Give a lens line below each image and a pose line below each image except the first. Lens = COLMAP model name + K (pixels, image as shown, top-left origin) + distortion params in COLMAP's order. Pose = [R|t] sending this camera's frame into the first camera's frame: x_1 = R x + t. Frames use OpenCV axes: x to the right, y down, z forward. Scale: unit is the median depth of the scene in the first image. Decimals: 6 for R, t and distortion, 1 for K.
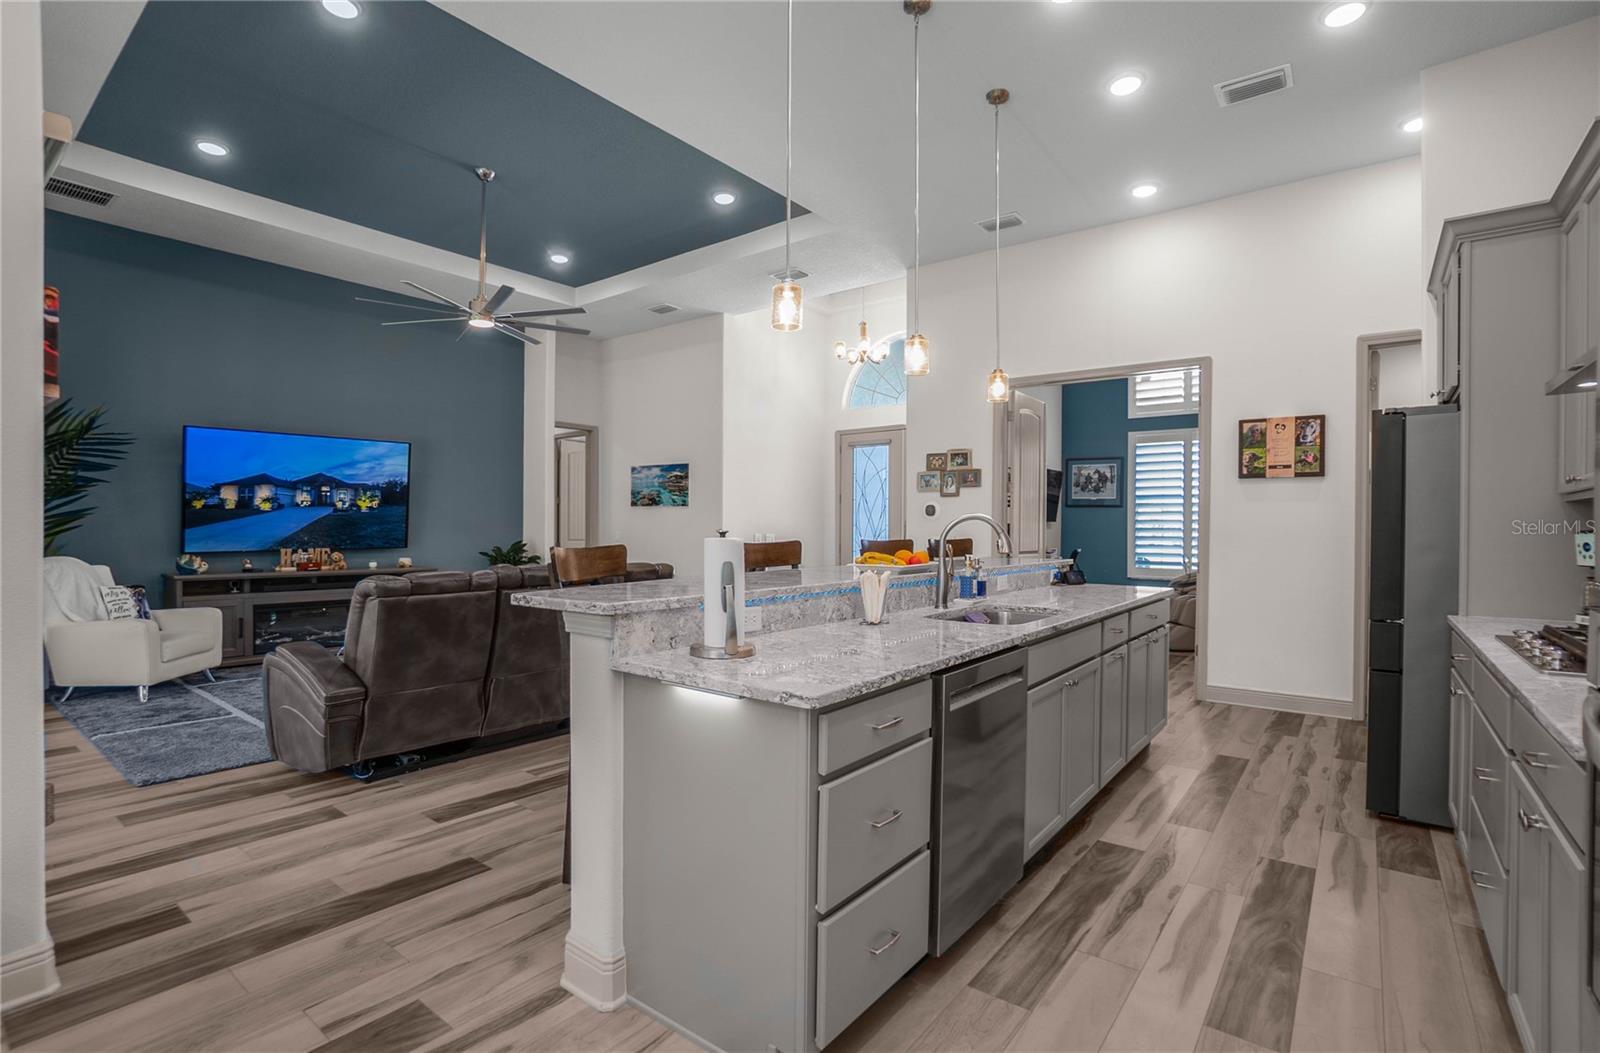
lens RADIAL K [[735.7, 0, 800.8], [0, 735.7, 543.9], [0, 0, 1]] dist [-0.054425, 0.016636]
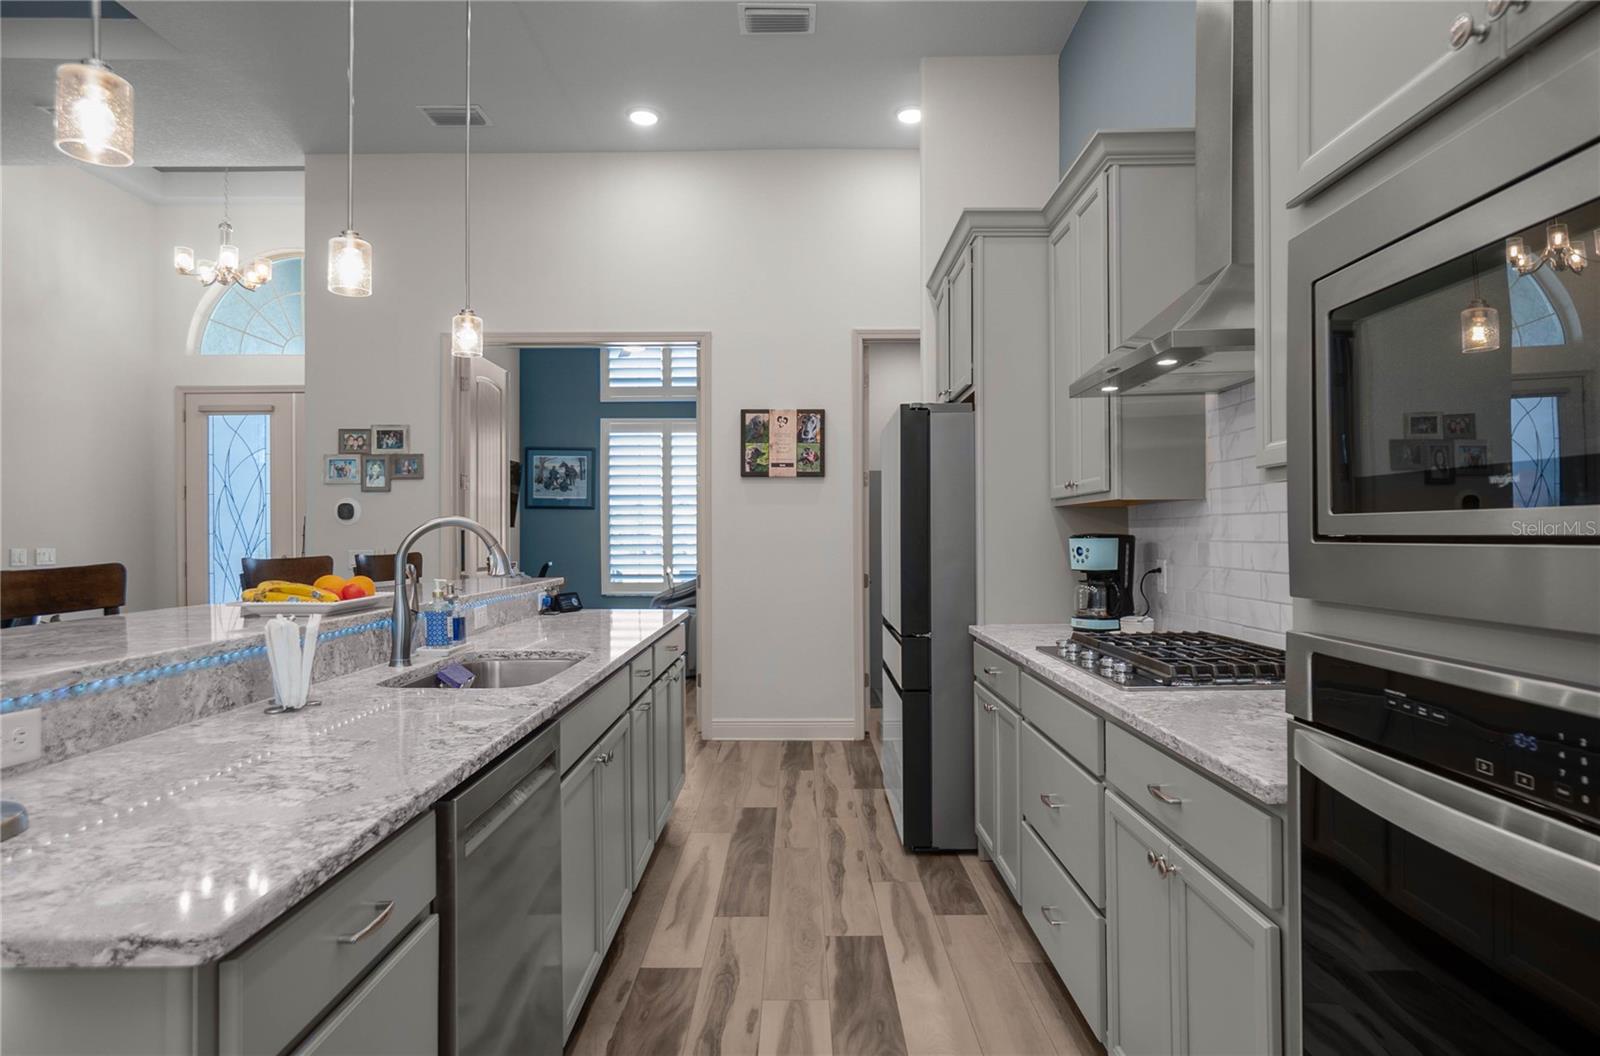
lens RADIAL K [[914.1, 0, 787.5], [0, 914.1, 537.6], [0, 0, 1]] dist [-0.034660, 0.033680]
pose [[0.797642, -0.008554, 0.603070, -0.008685], [0.019607, 0.999739, -0.011753, -0.004164], [-0.602812, 0.021199, 0.797602, 0.097880]]
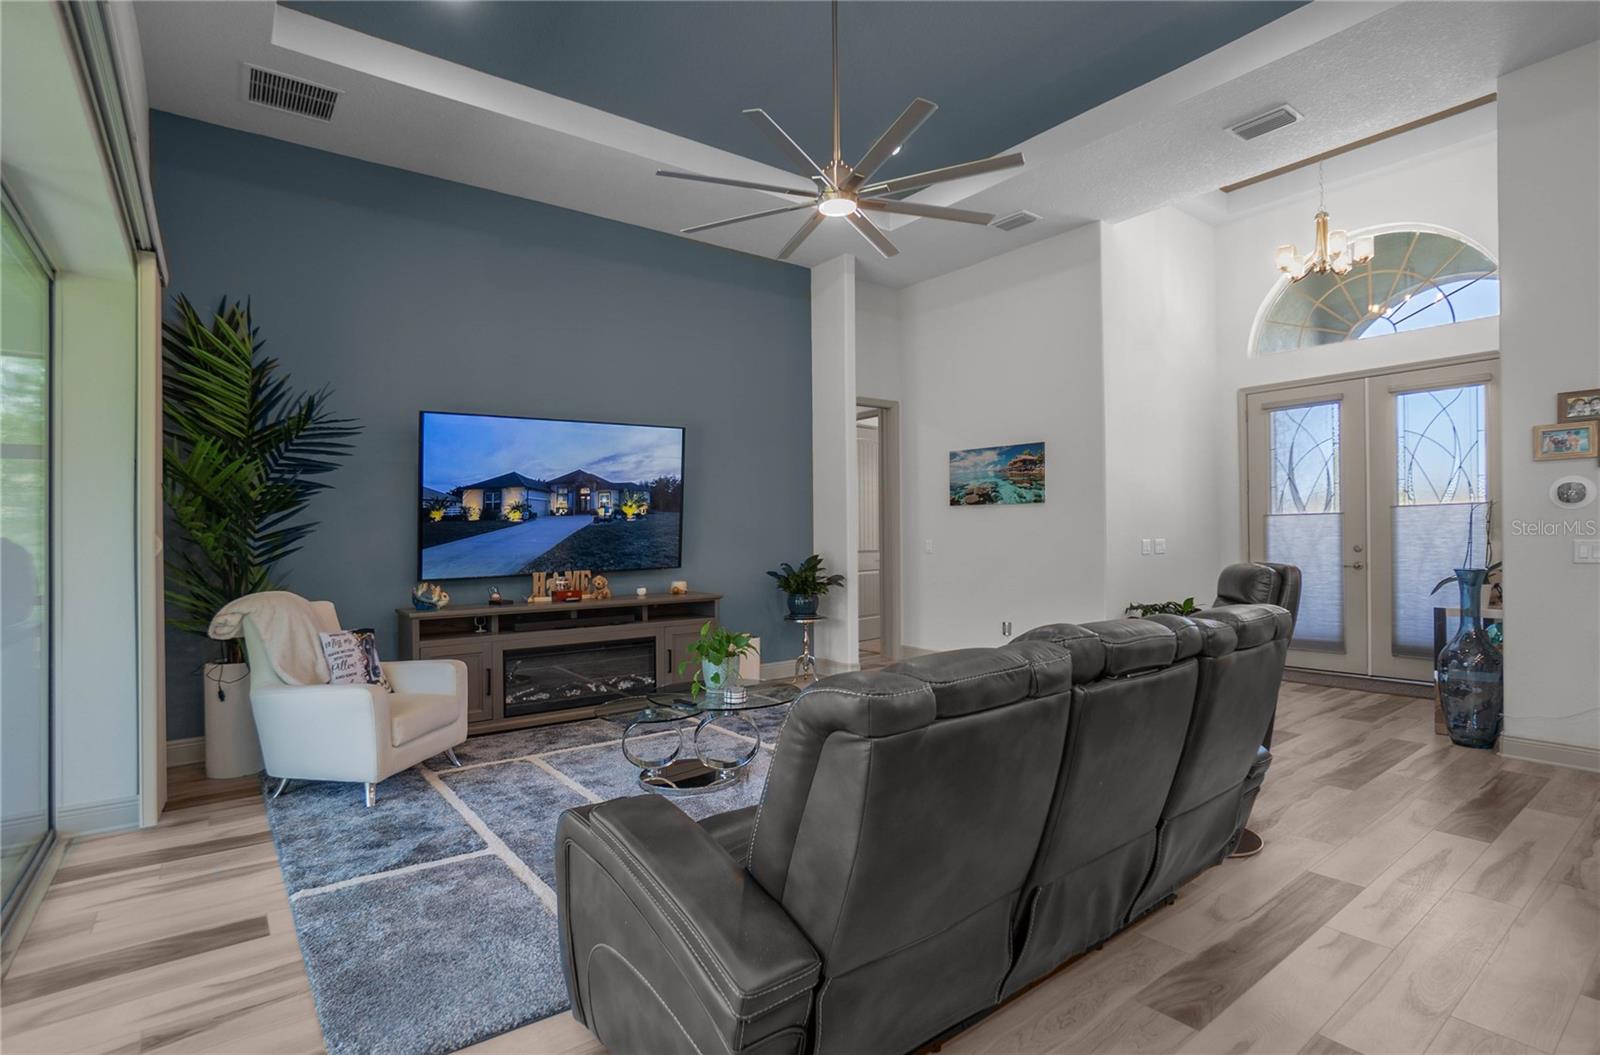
lens RADIAL K [[768.3, 0, 791.1], [0, 768.3, 531.8], [0, 0, 1]] dist [-0.054643, 0.021233]
pose [[0.965309, -0.021633, -0.260211, -0.339028], [0.015516, 0.999553, -0.025543, -0.014729], [0.260647, 0.020619, 0.965214, 0.397556]]
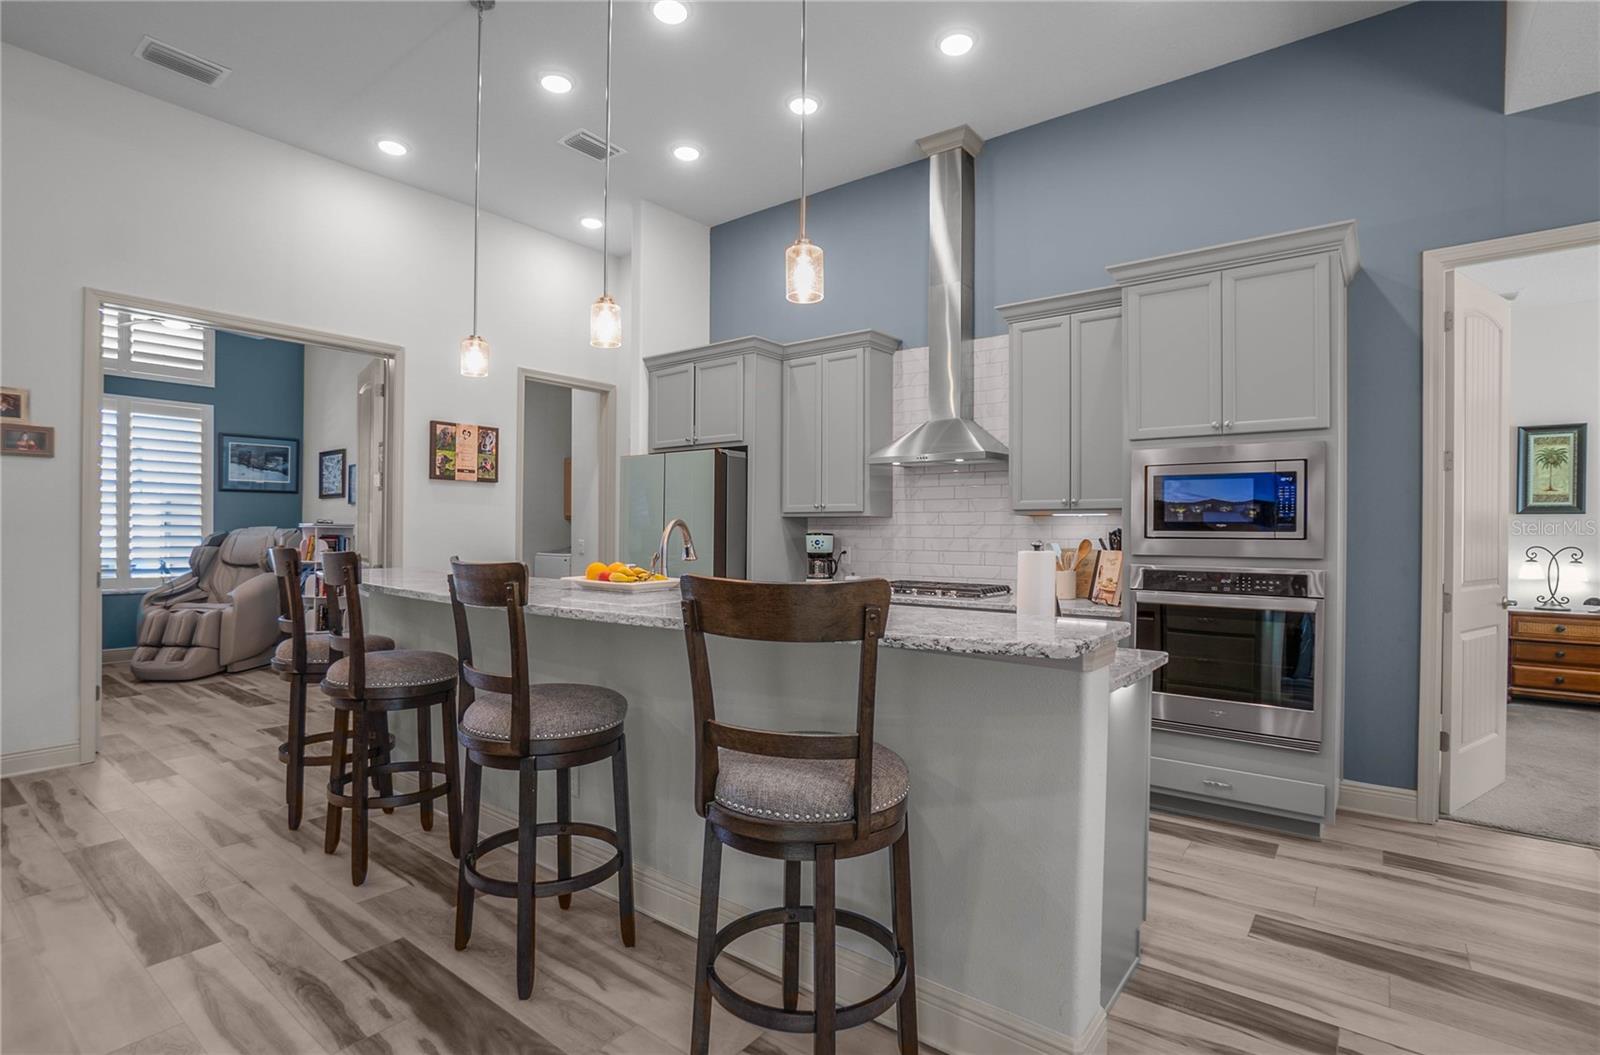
lens RADIAL K [[768.3, 0, 791.1], [0, 768.3, 531.8], [0, 0, 1]] dist [-0.054643, 0.021233]
pose [[0.005143, -0.005625, 0.999971, -0.435105], [0.013710, 0.999891, 0.005554, -0.016969], [-0.999893, 0.013682, 0.005220, 0.502499]]
